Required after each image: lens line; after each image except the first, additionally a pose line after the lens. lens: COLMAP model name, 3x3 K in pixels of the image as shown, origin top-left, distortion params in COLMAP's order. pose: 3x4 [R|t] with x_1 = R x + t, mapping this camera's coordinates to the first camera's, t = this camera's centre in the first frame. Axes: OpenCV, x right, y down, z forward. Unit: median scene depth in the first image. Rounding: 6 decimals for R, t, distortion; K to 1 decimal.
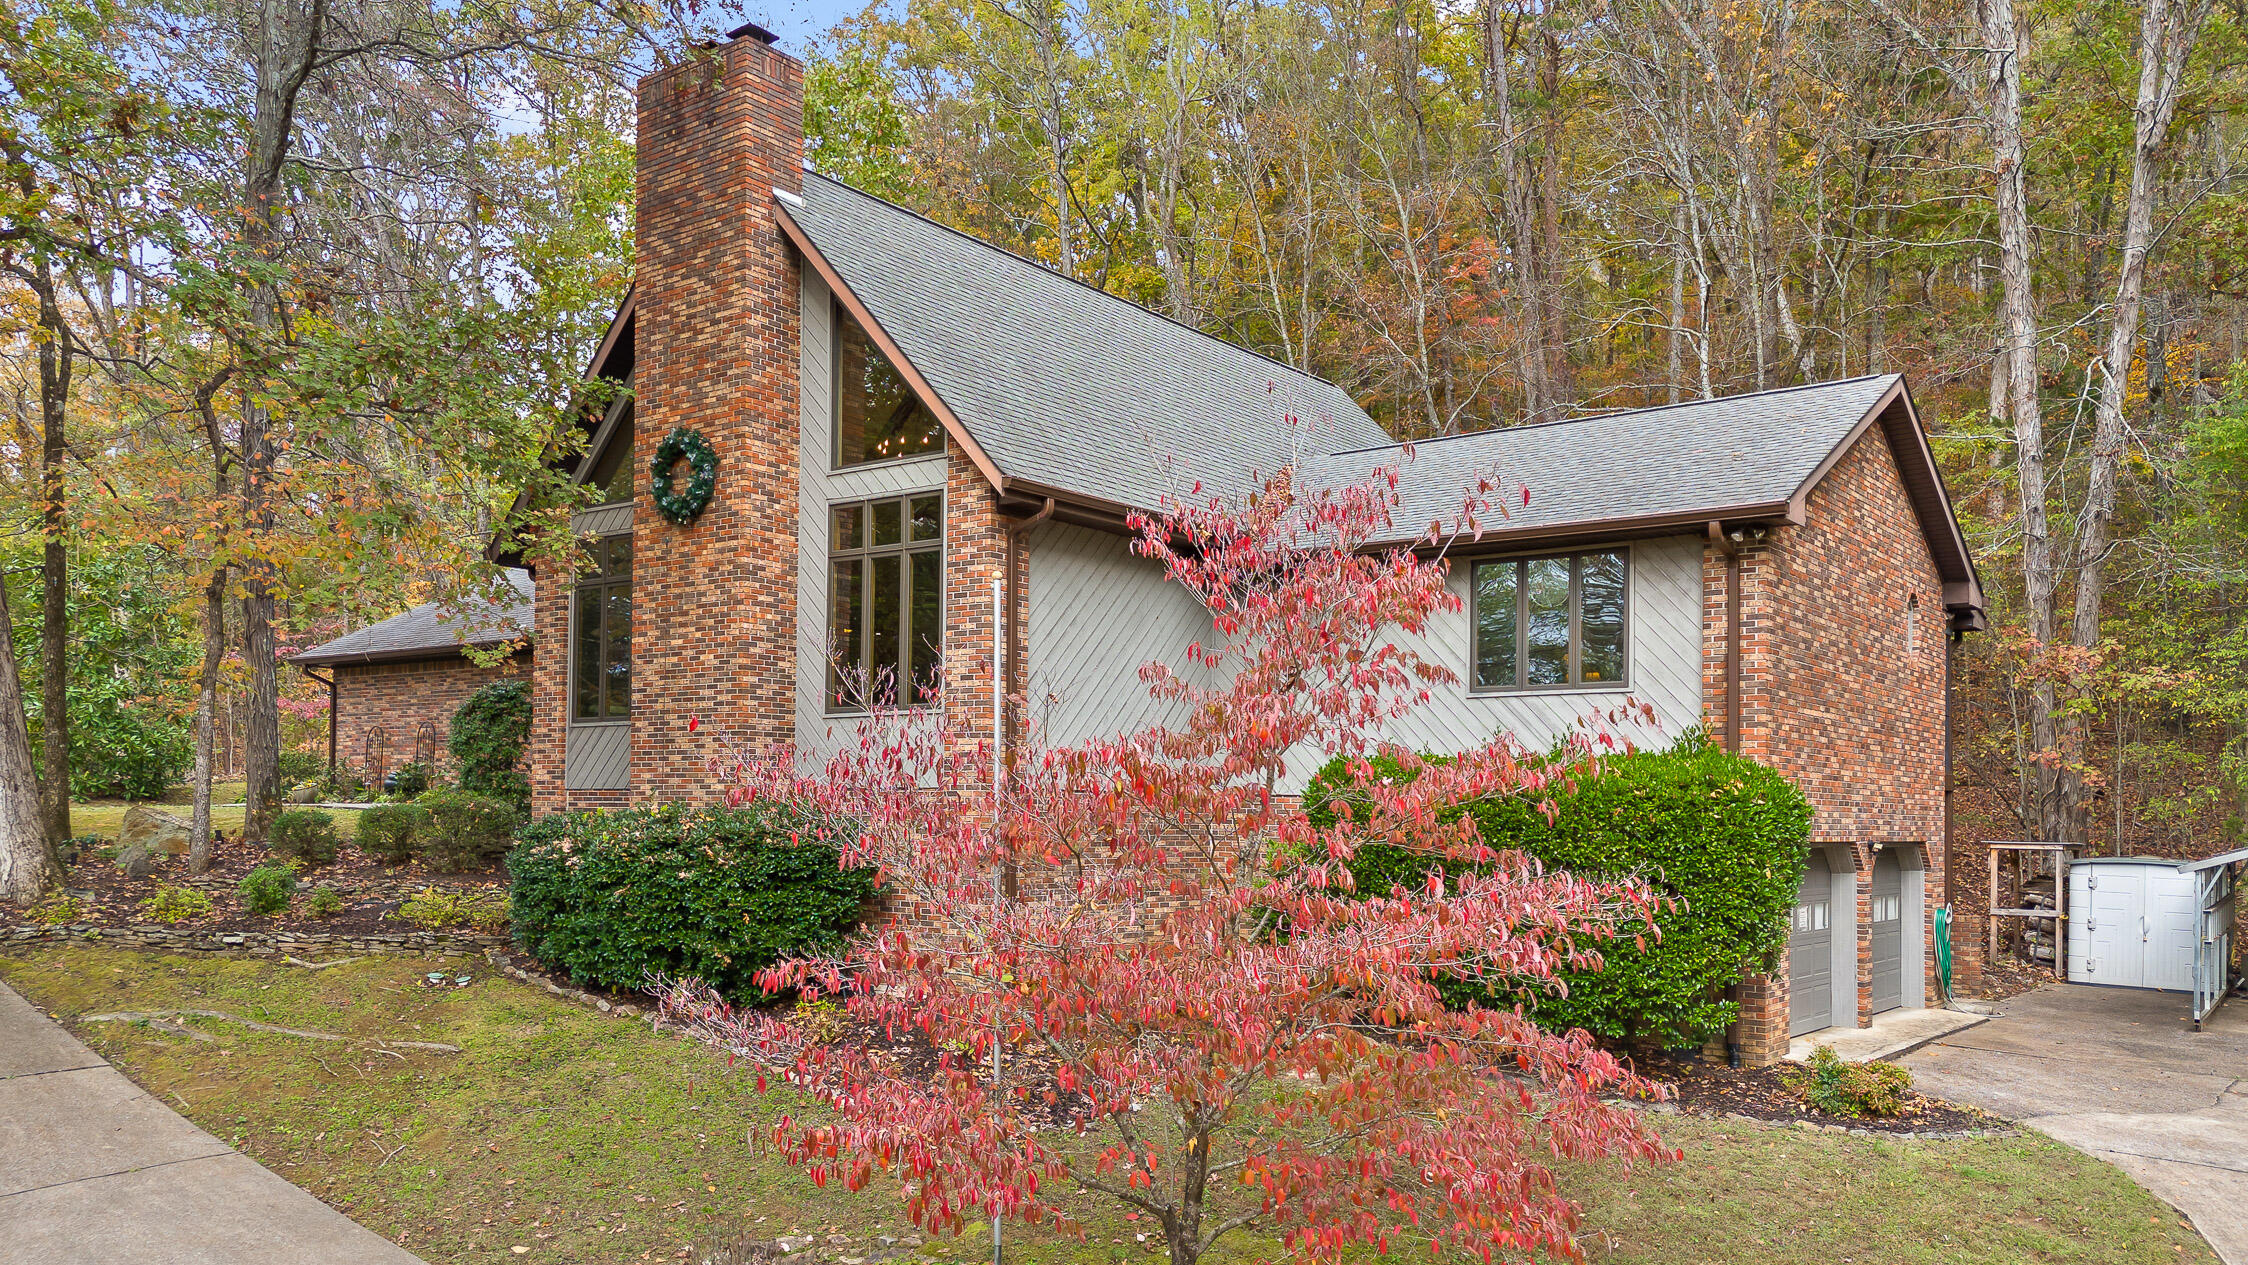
lens RADIAL K [[1545.1, 0, 1126.0], [0, 1545.1, 727.9], [0, 0, 1]] dist [0.067606, -0.048005]
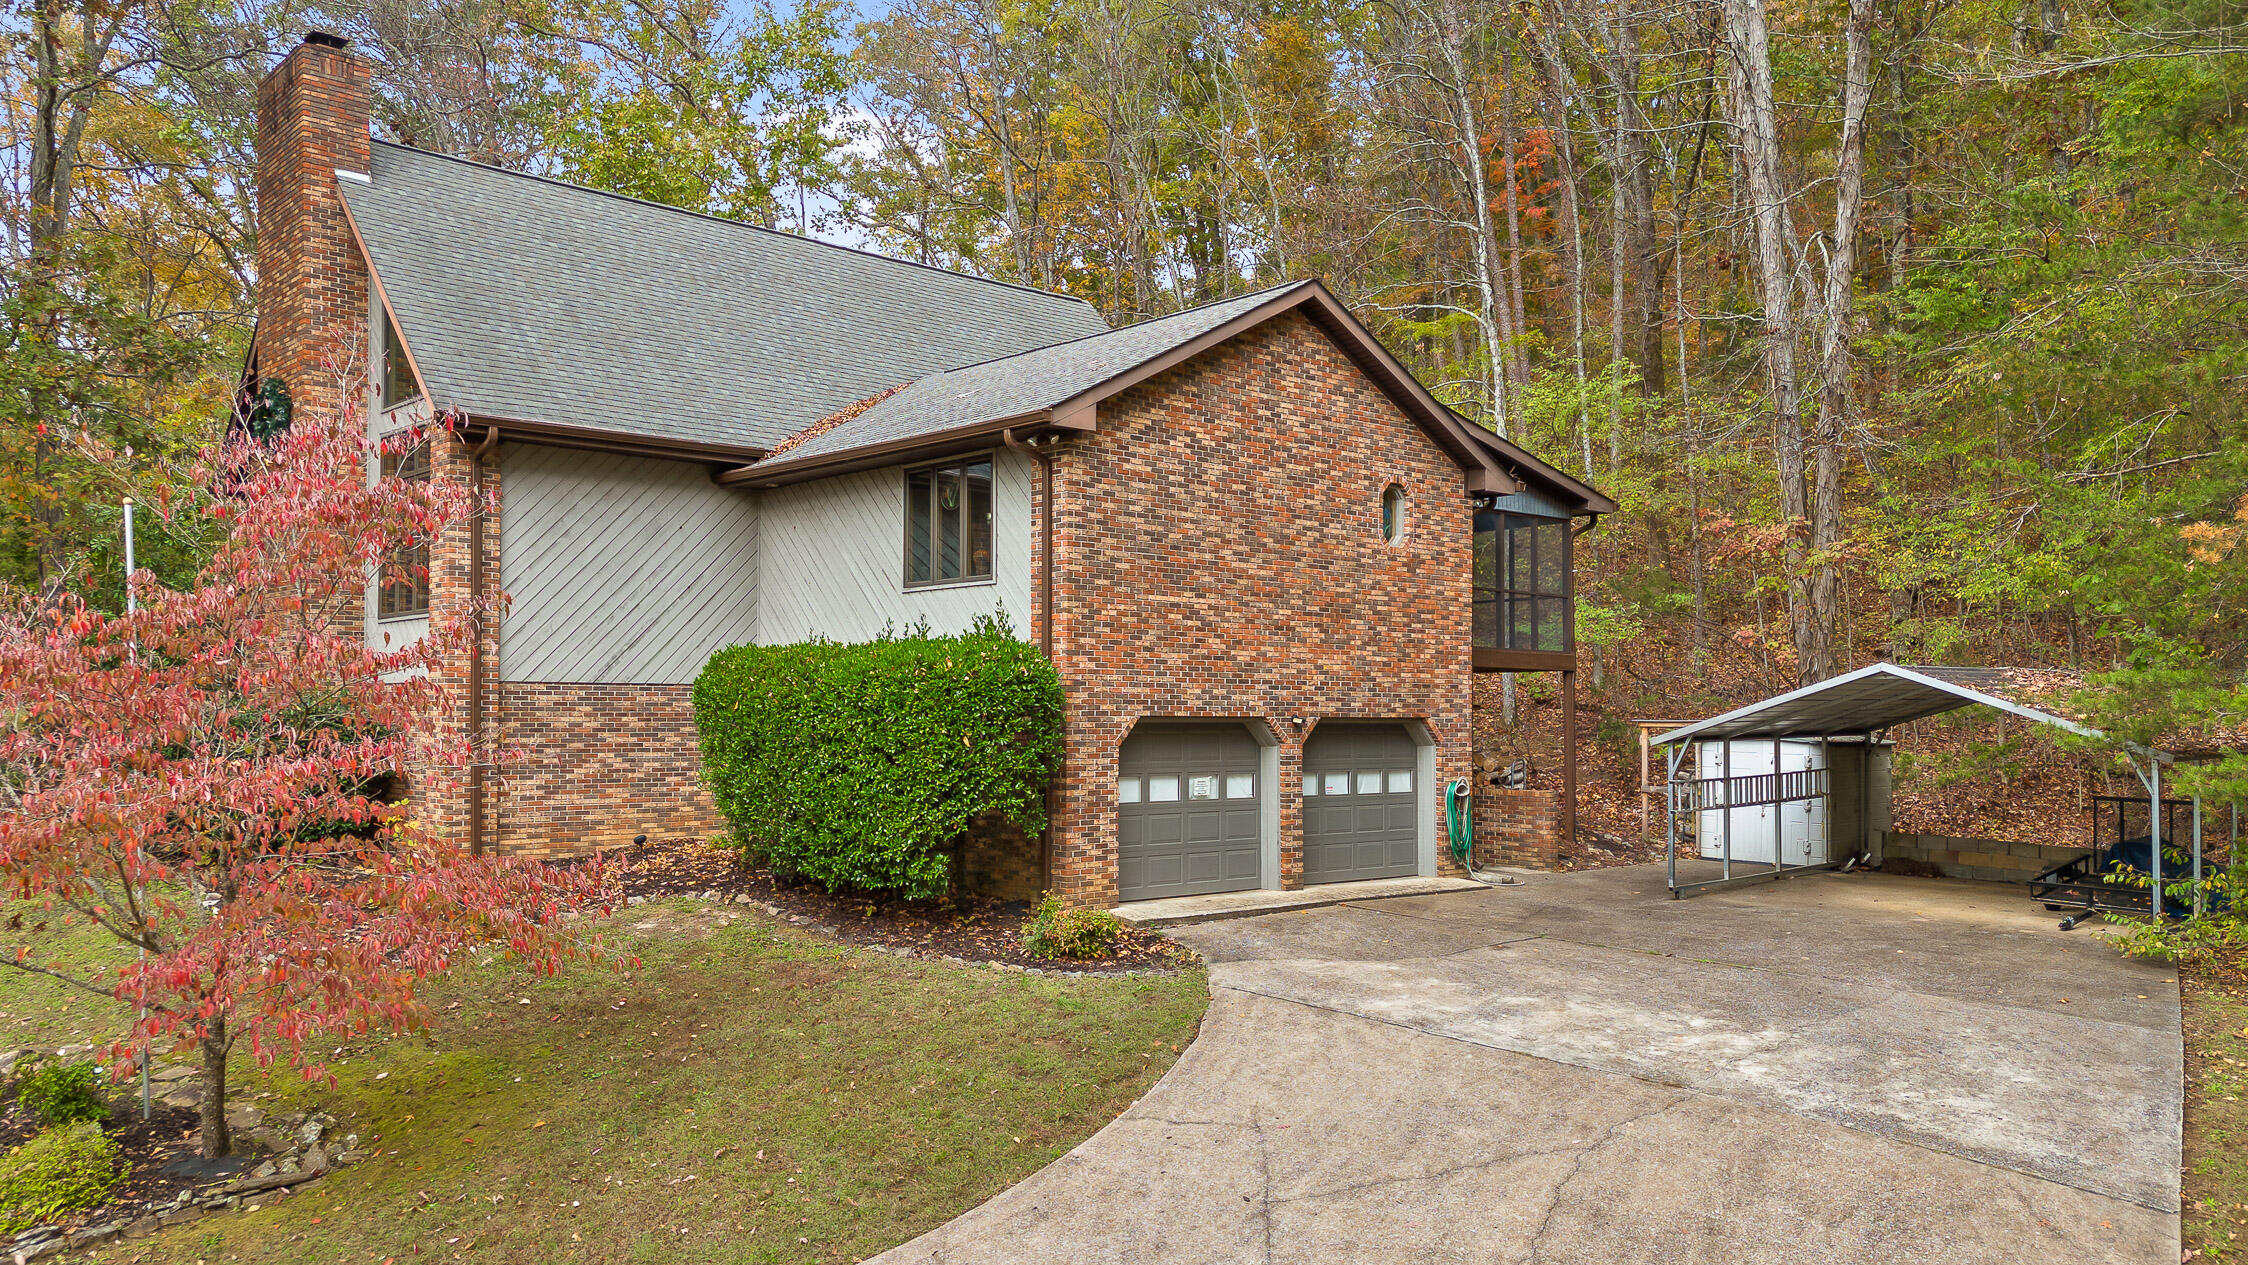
lens RADIAL K [[1569.6, 0, 1124.0], [0, 1569.6, 632.5], [0, 0, 1]] dist [0.052912, -0.053590]
pose [[0.988127, -0.020476, -0.152270, 0.551159], [0.020769, 0.999784, 0.000332, 0.012411], [0.152231, -0.003491, 0.988339, -0.087578]]
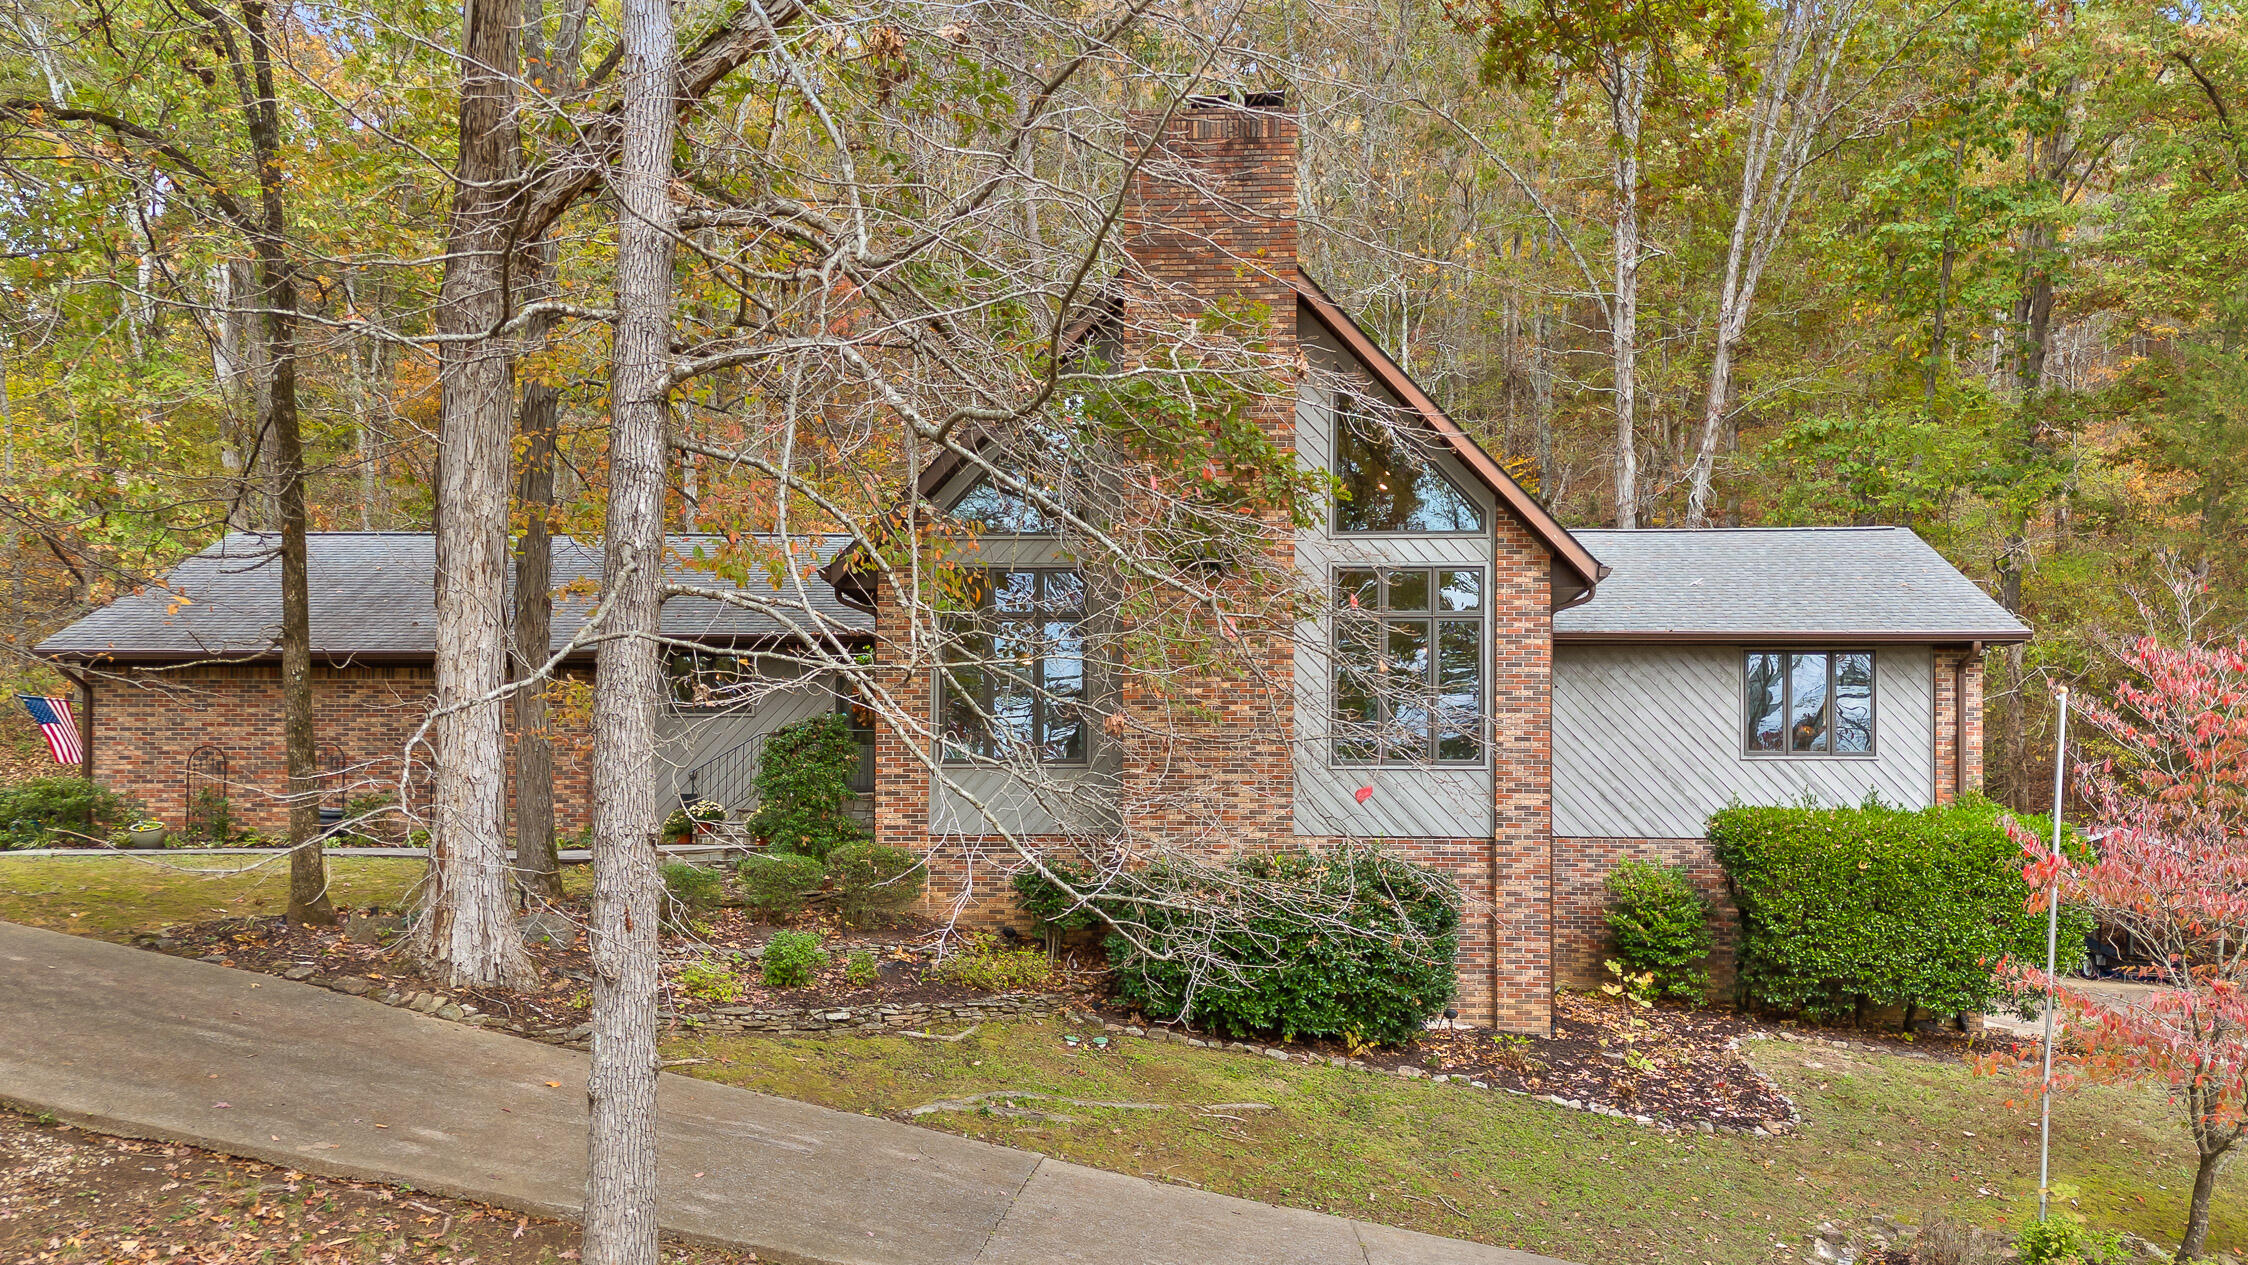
lens RADIAL K [[1602.8, 0, 1124.0], [0, 1602.8, 722.3], [0, 0, 1]] dist [0.057361, 0.000304]
pose [[0.853395, 0.027252, 0.520553, -0.879592], [-0.024097, 0.999627, -0.012828, -0.020984], [-0.520708, -0.001596, 0.853733, 0.146253]]
